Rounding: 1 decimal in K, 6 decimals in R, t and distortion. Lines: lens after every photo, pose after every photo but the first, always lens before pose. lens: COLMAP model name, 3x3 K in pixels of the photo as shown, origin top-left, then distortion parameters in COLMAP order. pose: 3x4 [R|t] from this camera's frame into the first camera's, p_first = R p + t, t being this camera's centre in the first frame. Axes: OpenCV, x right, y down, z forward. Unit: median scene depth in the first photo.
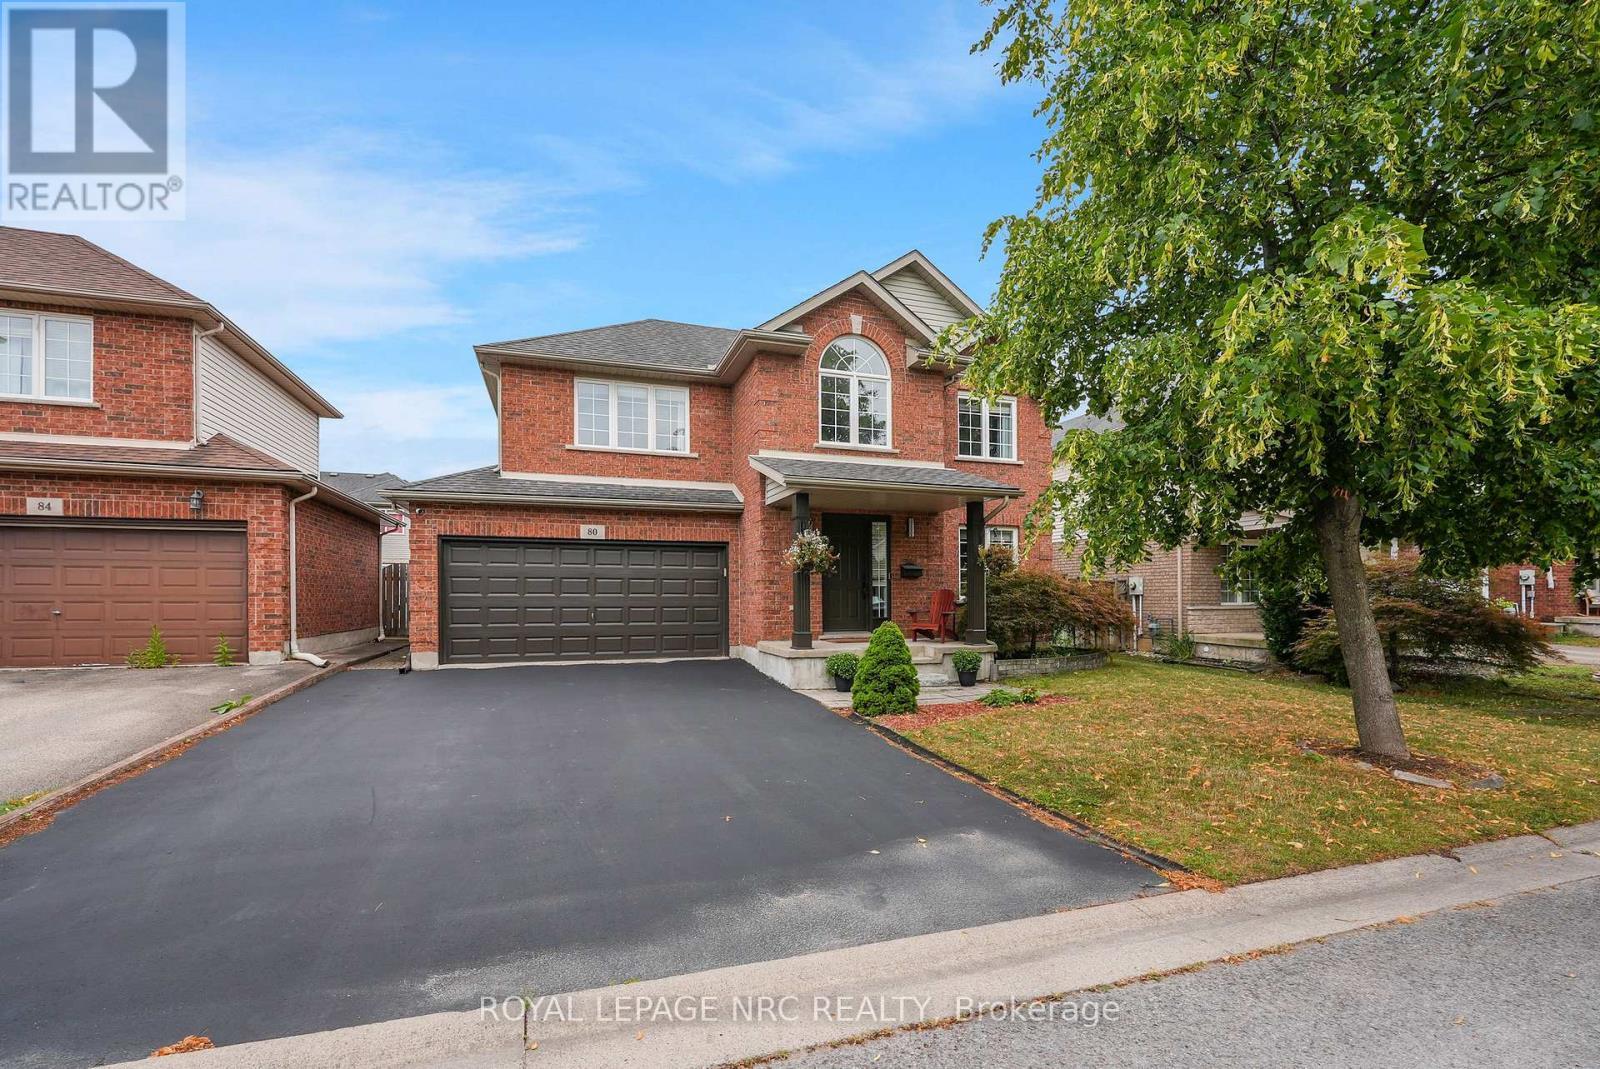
lens RADIAL K [[654.3, 0, 796.8], [0, 654.3, 558.8], [0, 0, 1]] dist [-0.010061, -0.000485]
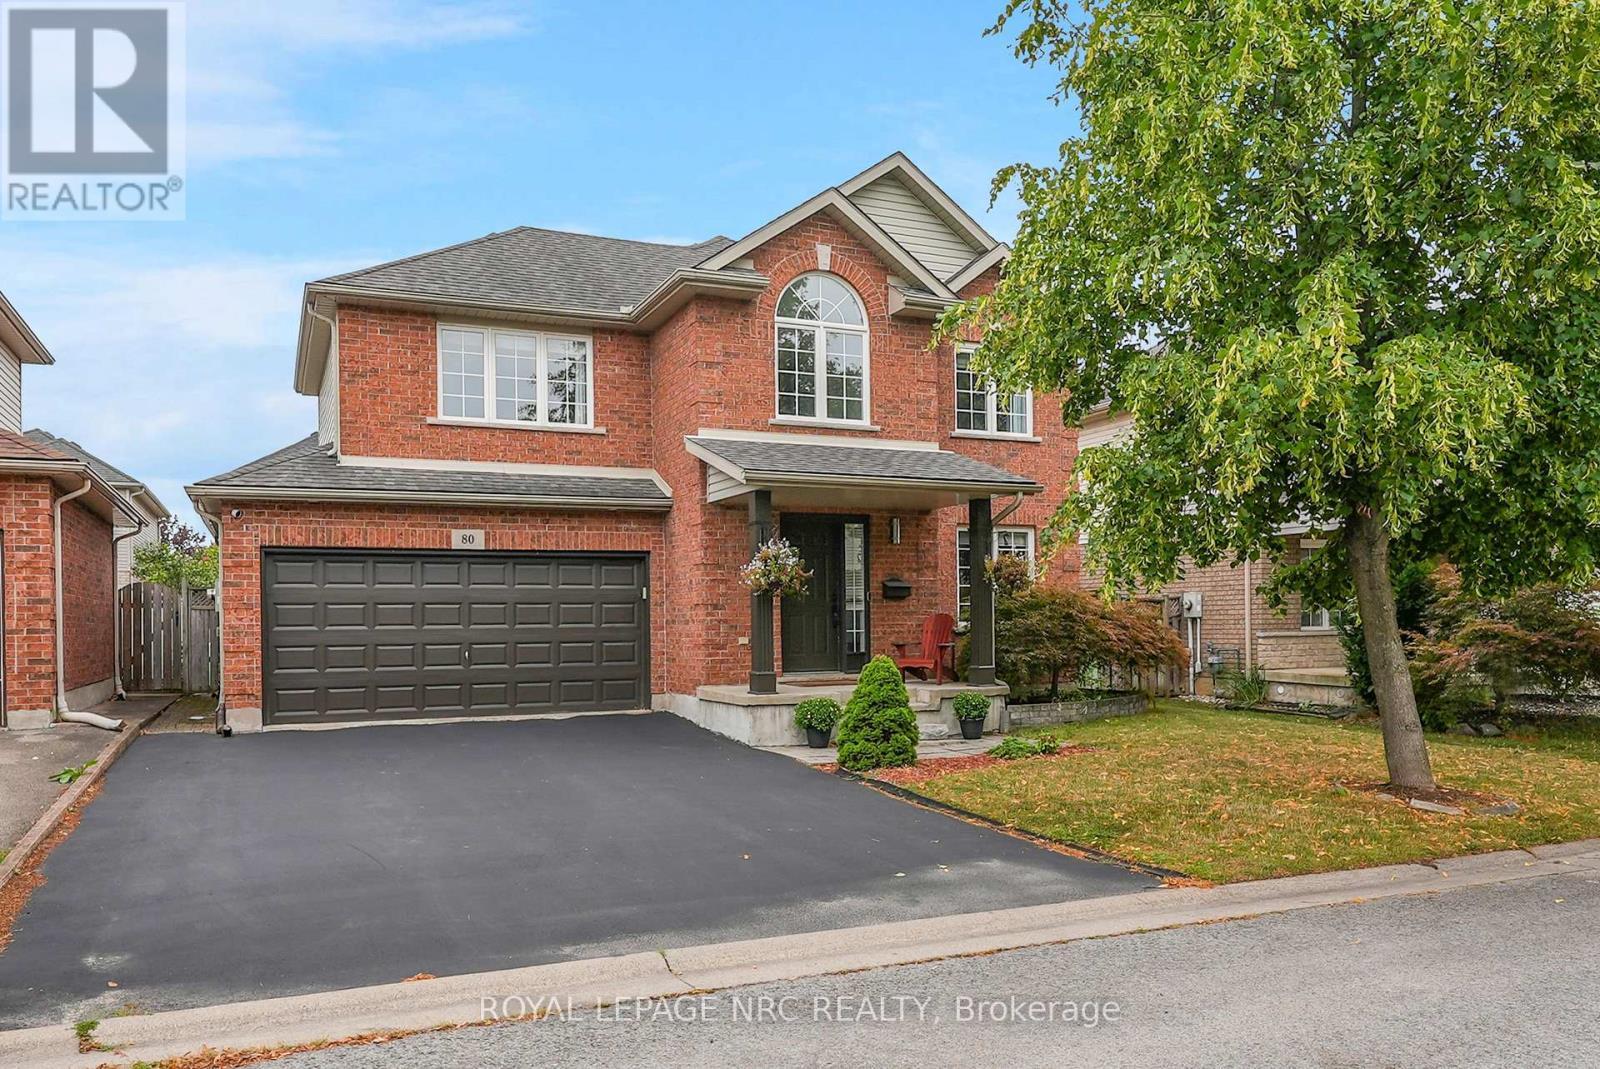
lens RADIAL K [[1293.7, 0, 800.0], [0, 1293.7, 534.5], [0, 0, 1]] dist [-0.006039, -0.000239]
pose [[0.989460, -0.001117, 0.144805, -0.163708], [0.002520, 0.999952, -0.009504, -0.033416], [-0.144787, 0.009769, 0.989415, -0.492611]]
